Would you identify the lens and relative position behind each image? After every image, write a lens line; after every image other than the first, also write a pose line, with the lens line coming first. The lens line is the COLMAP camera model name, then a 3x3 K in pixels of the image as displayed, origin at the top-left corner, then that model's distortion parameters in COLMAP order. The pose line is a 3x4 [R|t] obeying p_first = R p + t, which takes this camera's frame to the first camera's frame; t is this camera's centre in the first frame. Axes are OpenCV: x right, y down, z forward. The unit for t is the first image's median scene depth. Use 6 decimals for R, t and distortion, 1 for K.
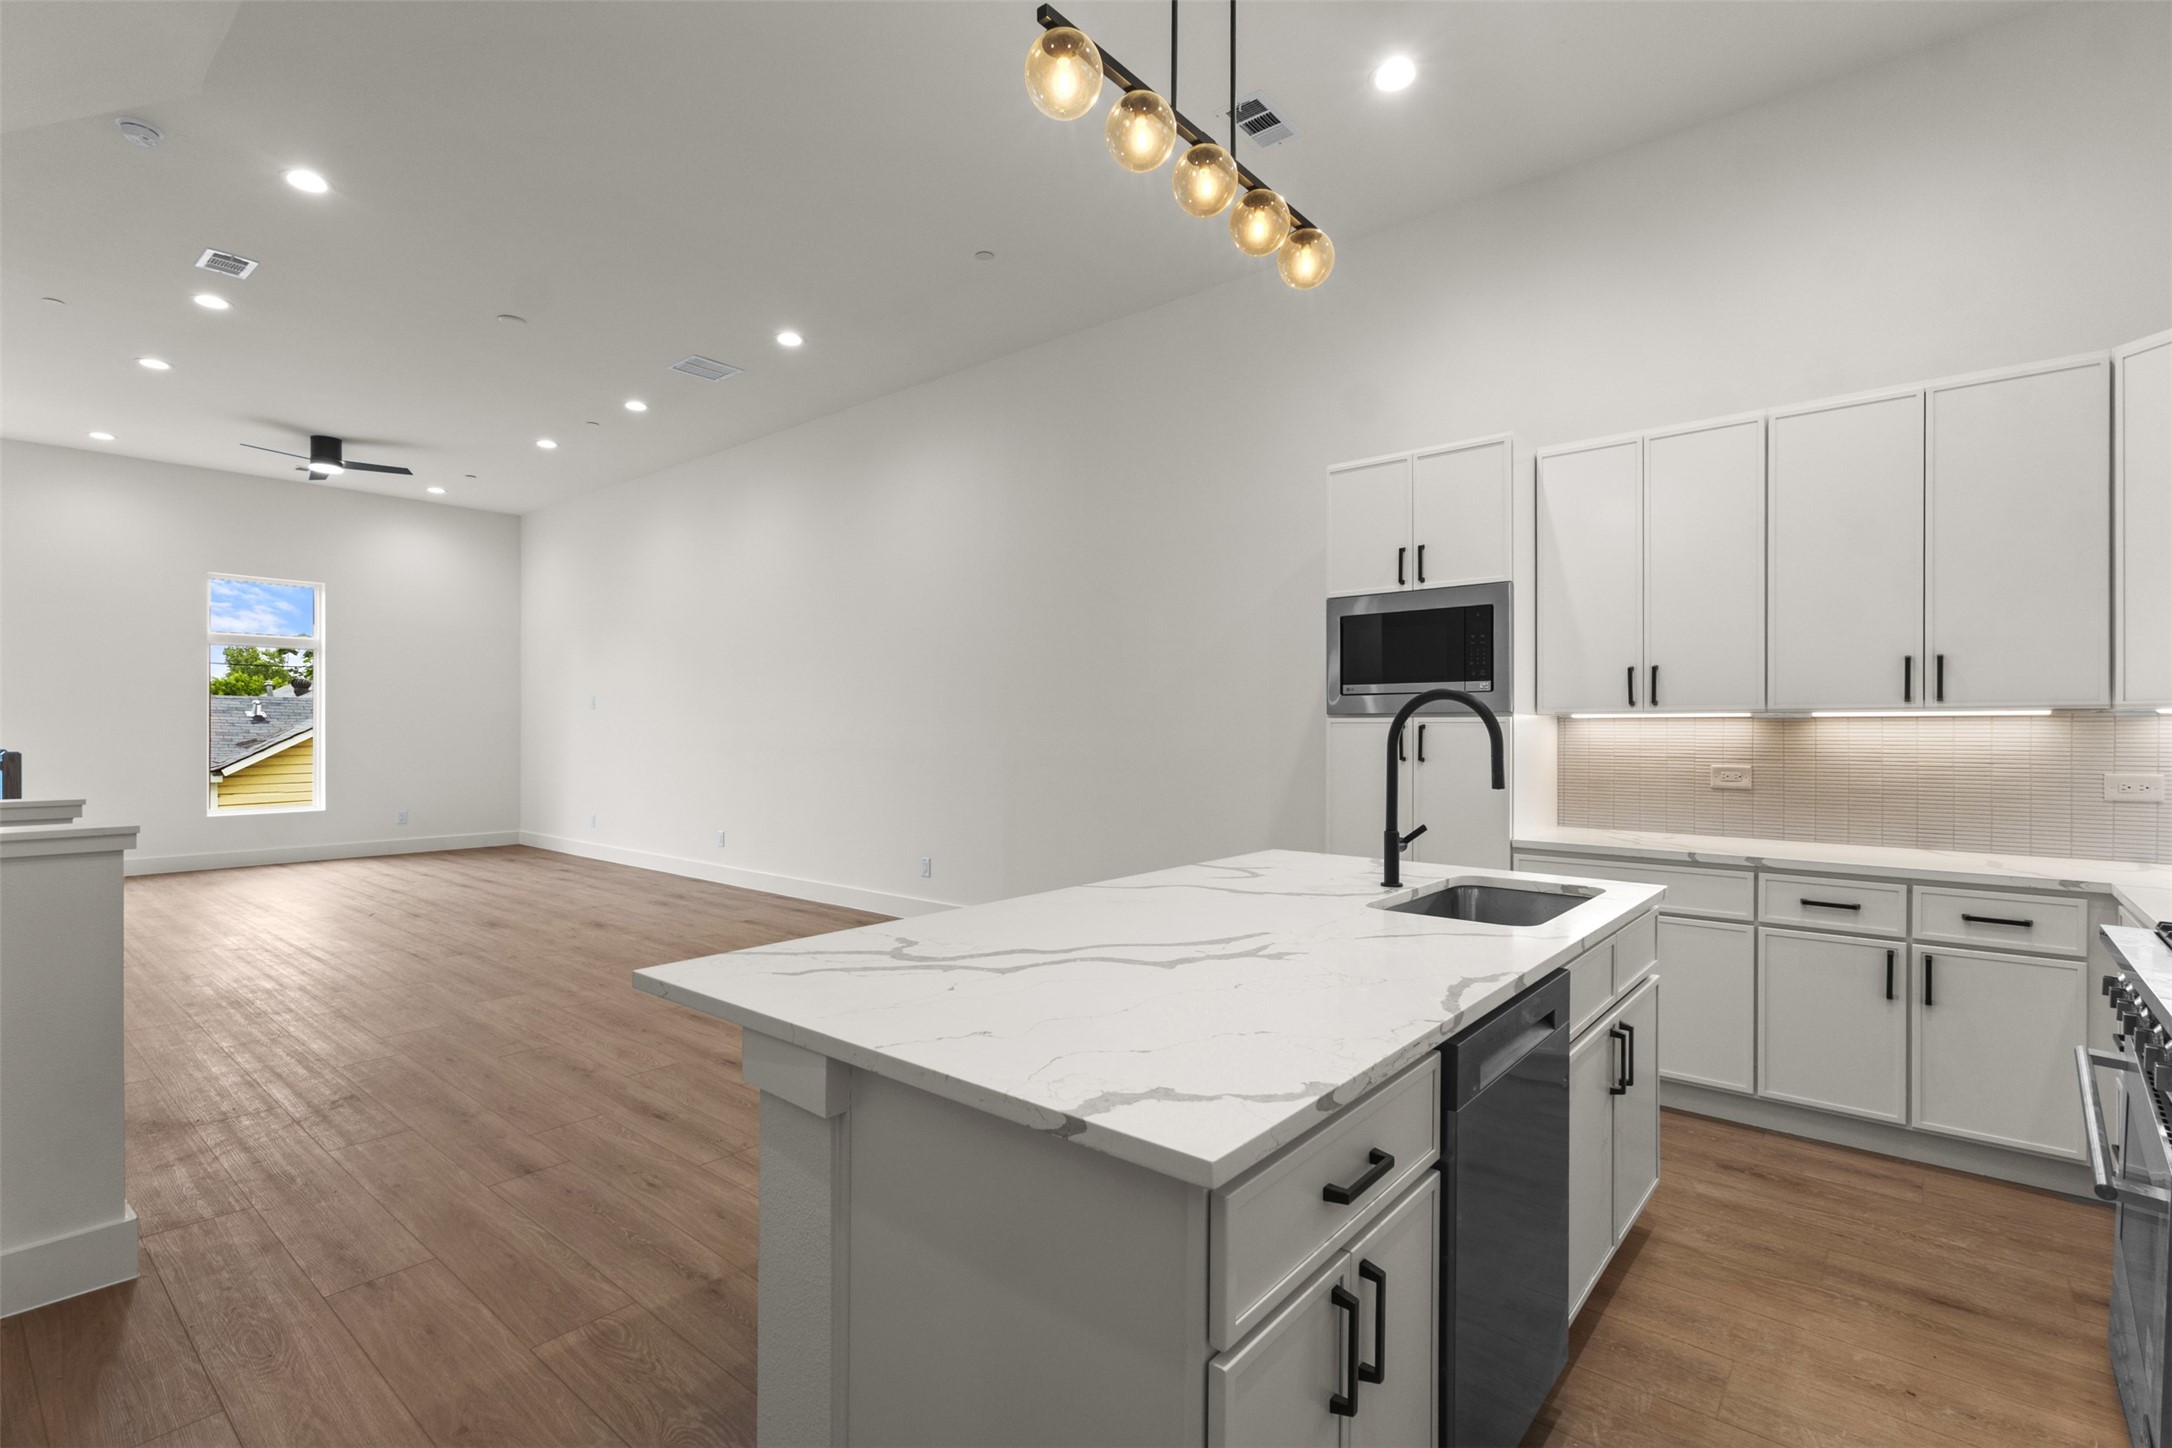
lens RADIAL K [[1006.8, 0, 1062.0], [0, 1006.8, 723.8], [0, 0, 1]] dist [0.000431, 0.001100]
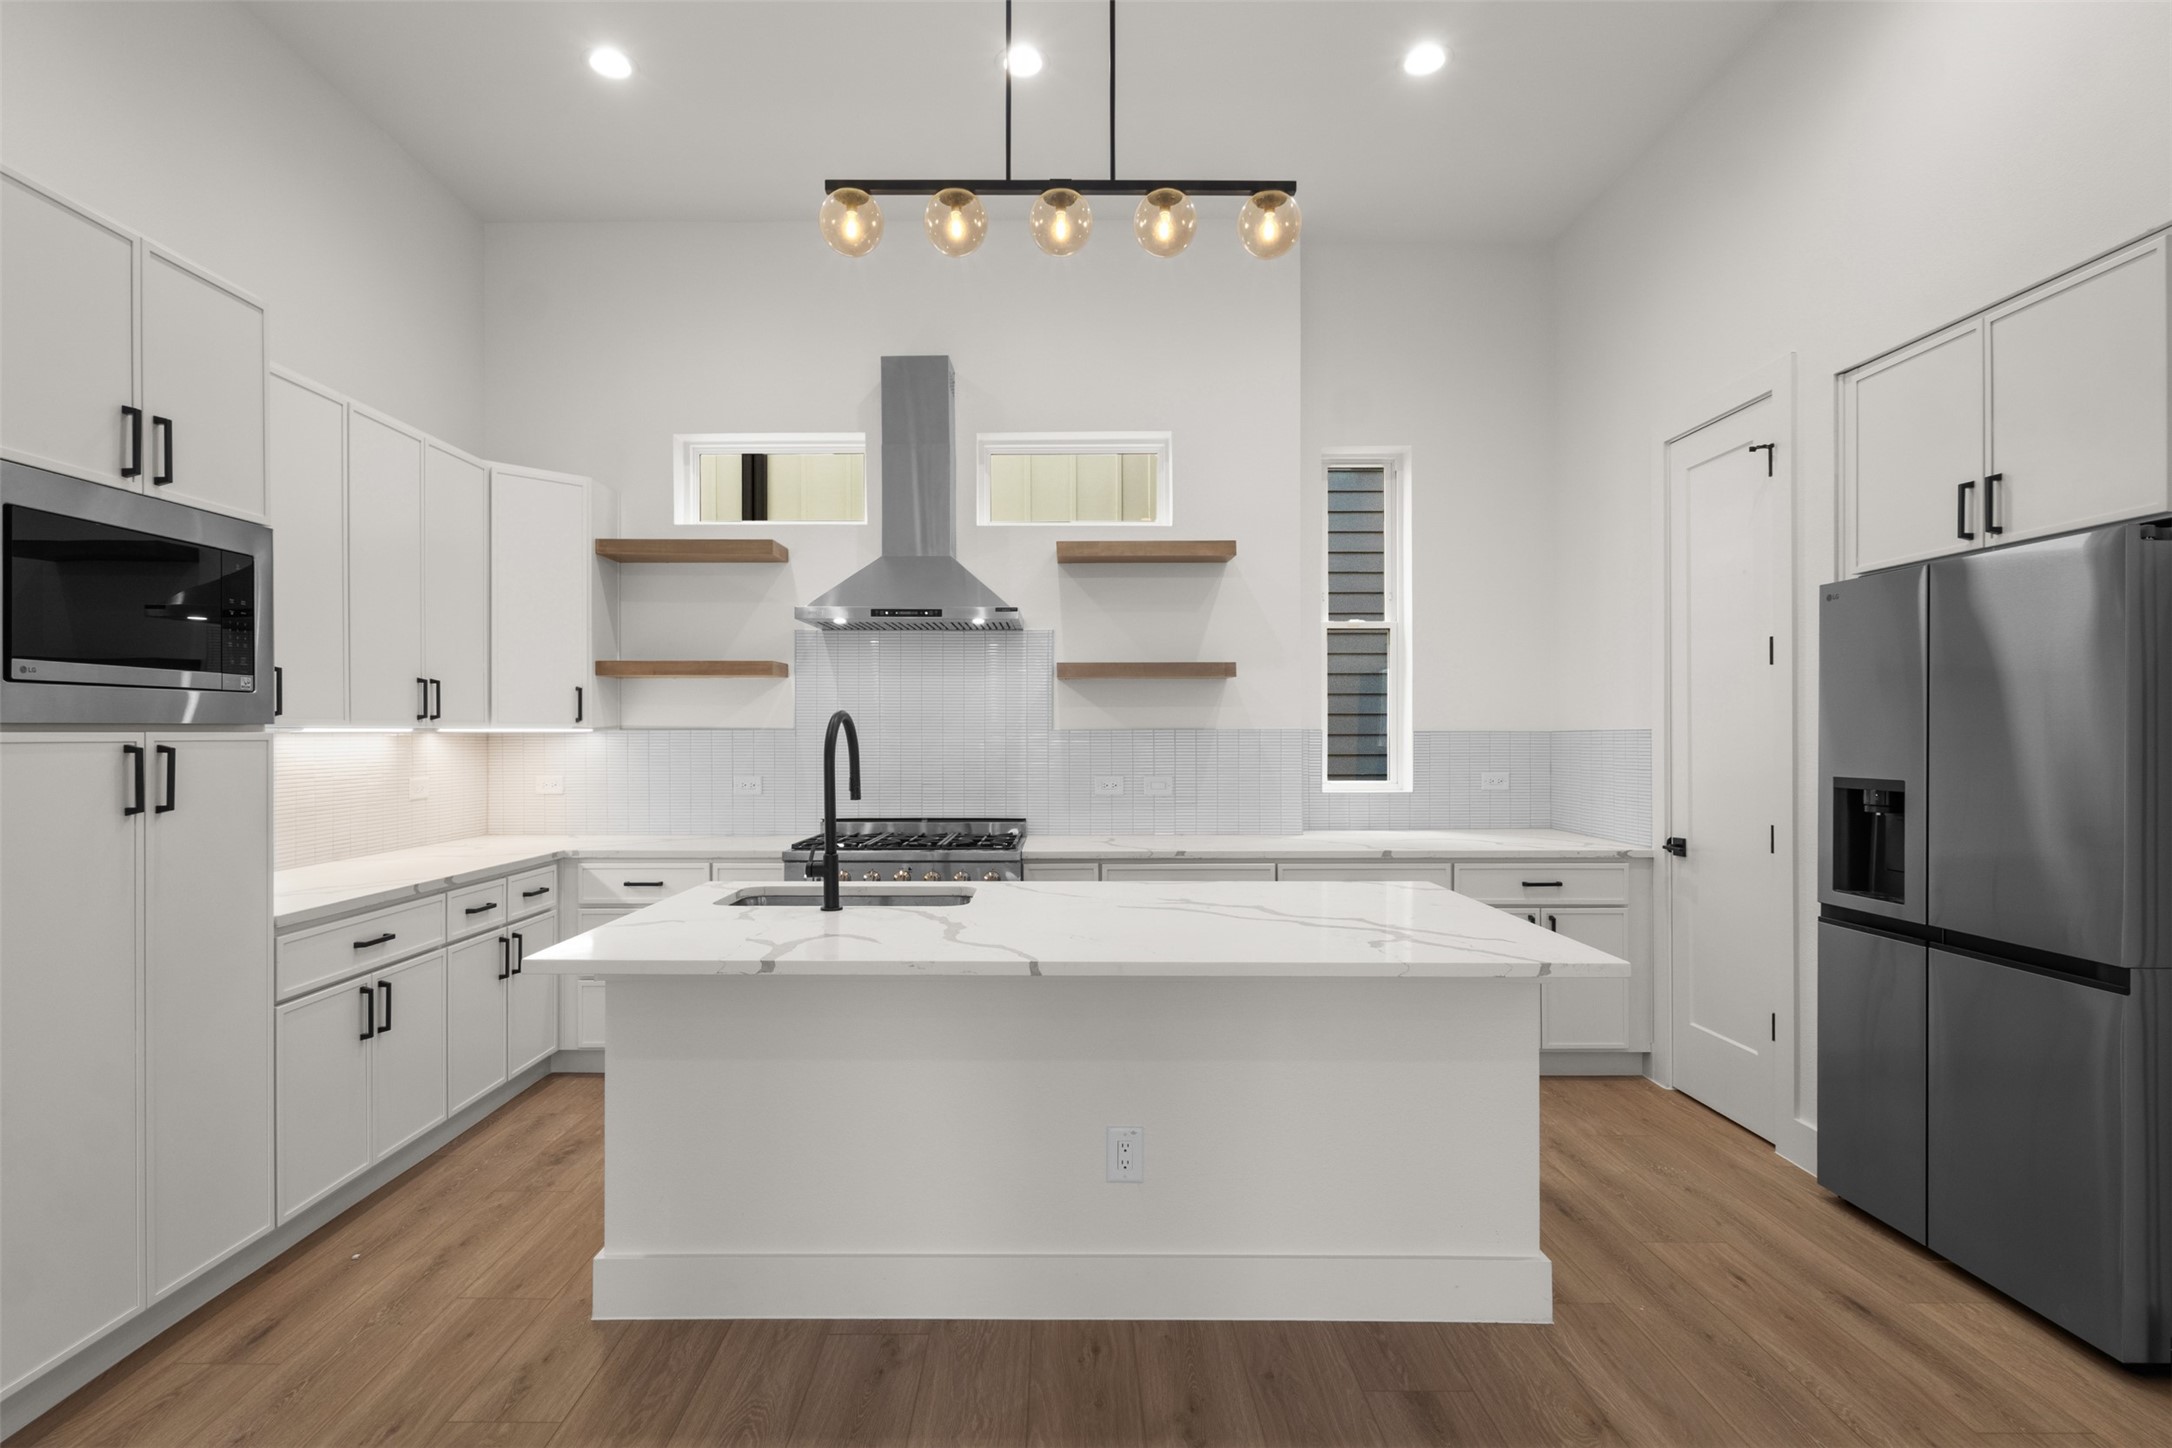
lens RADIAL K [[1062.3, 0, 1085.1], [0, 1062.3, 723.7], [0, 0, 1]] dist [-0.002783, 0.000202]
pose [[-0.663166, 0.003594, 0.748464, -0.427723], [-0.004541, 0.999951, -0.008825, -0.008869], [-0.748459, -0.009251, -0.663117, 1.053564]]
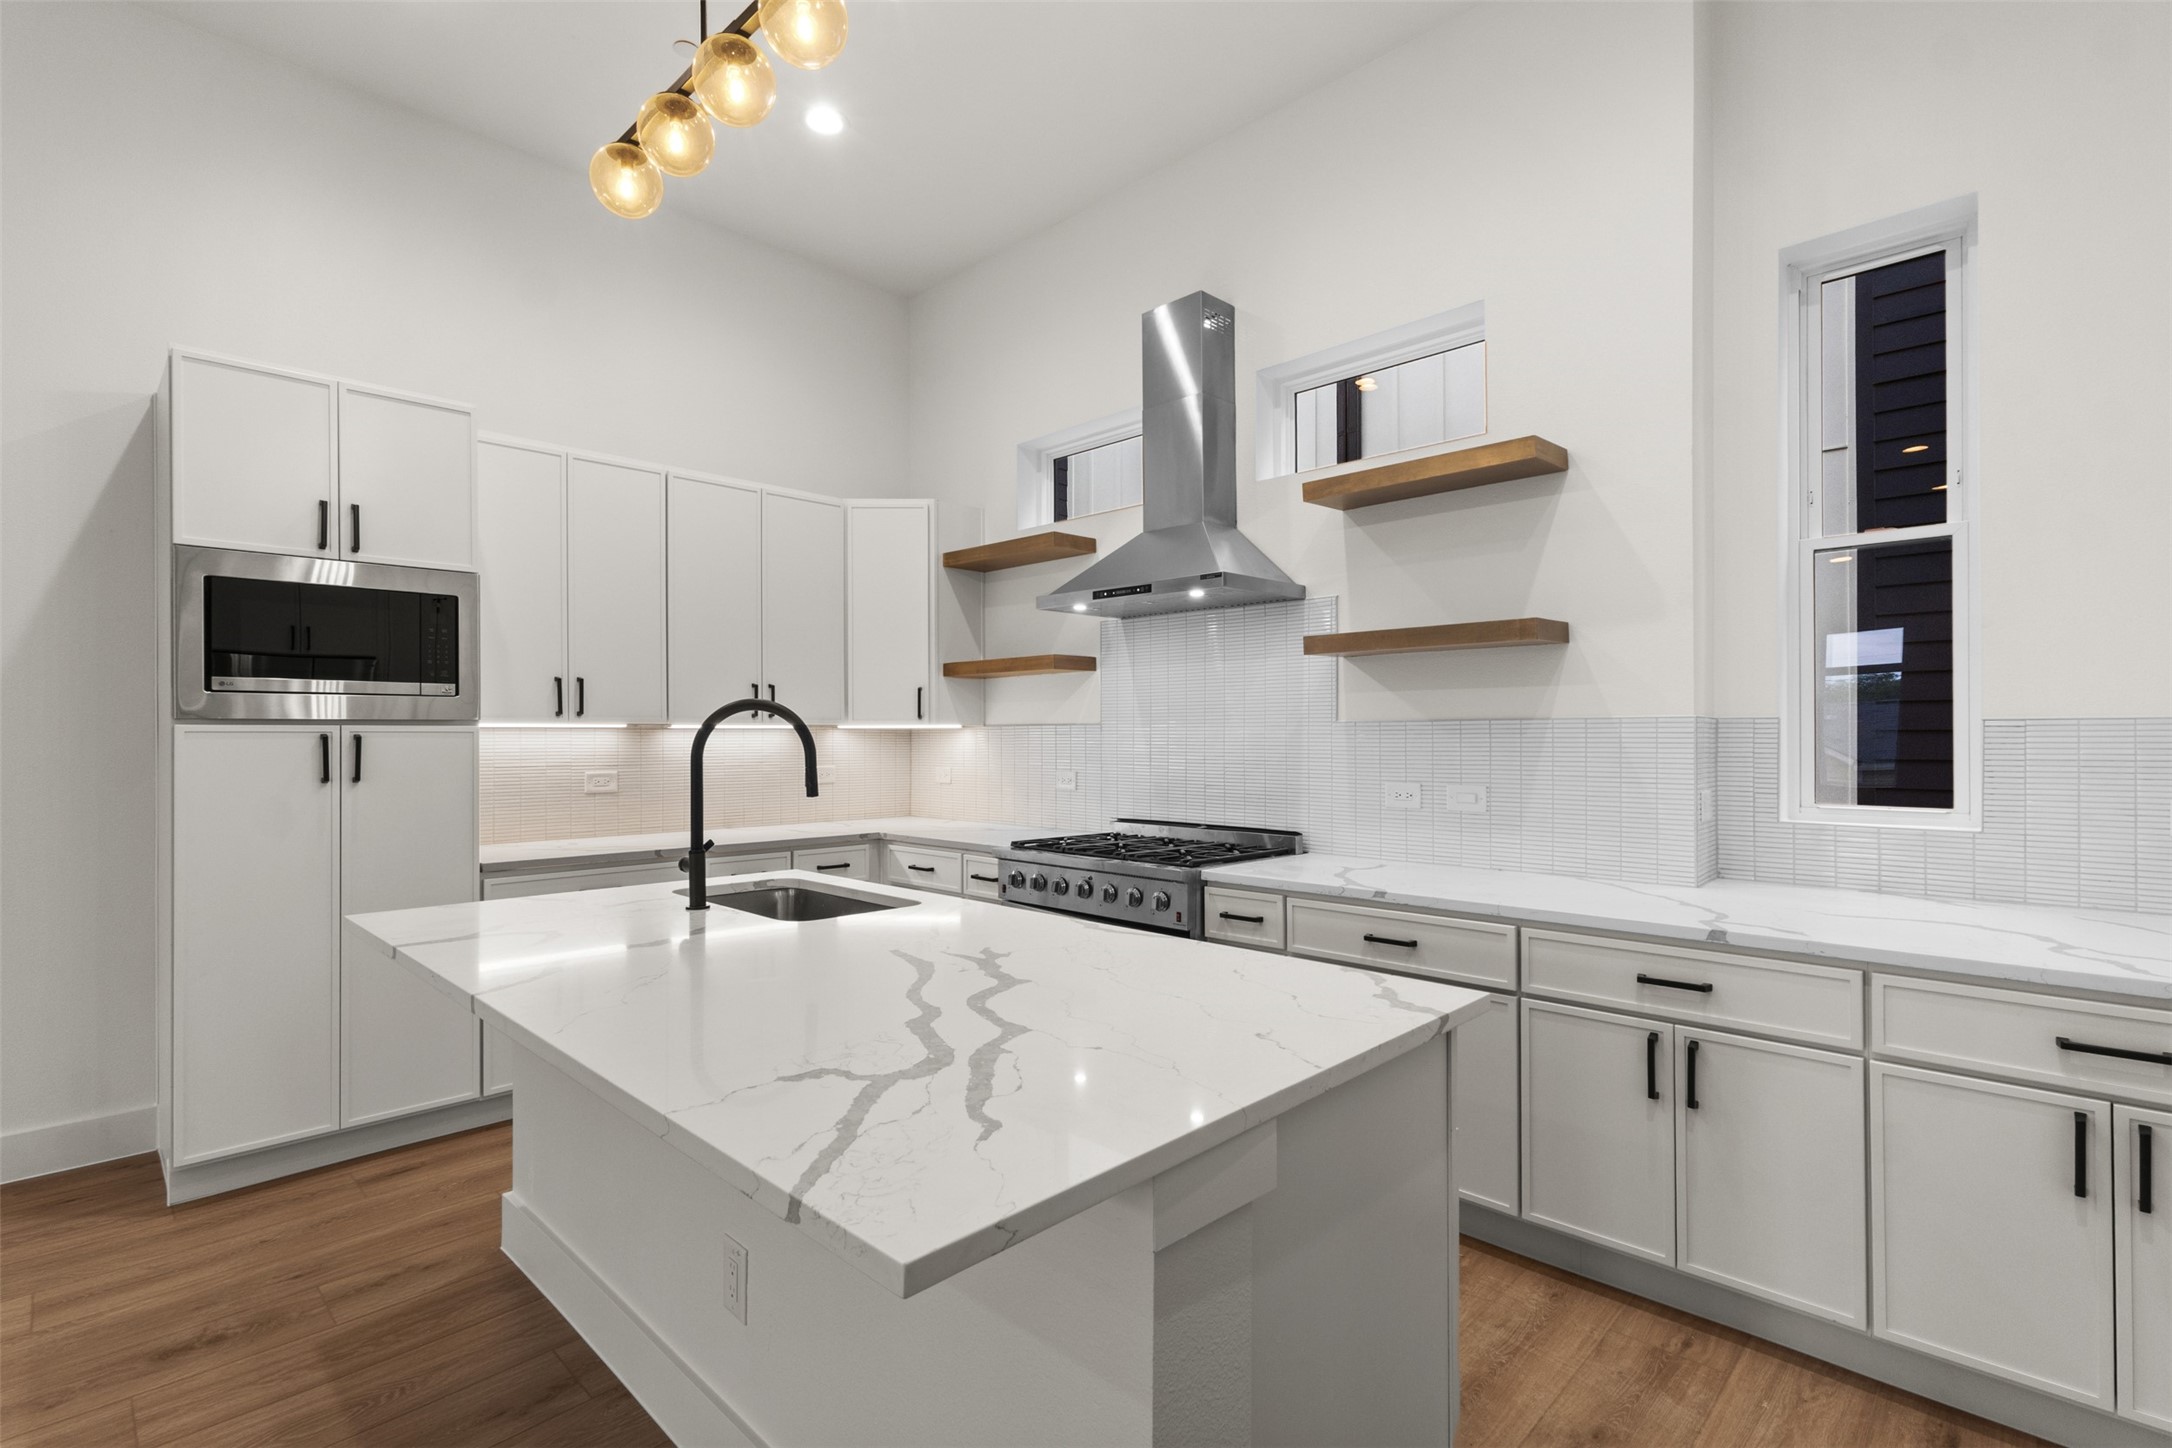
lens RADIAL K [[1006.8, 0, 1094.7], [0, 1006.8, 725.5], [0, 0, 1]] dist [0.000431, 0.001100]
pose [[0.047058, 0.006606, 0.998870, -0.412347], [-0.001936, 0.999977, -0.006522, -0.002633], [-0.998890, -0.001627, 0.047070, 0.409283]]
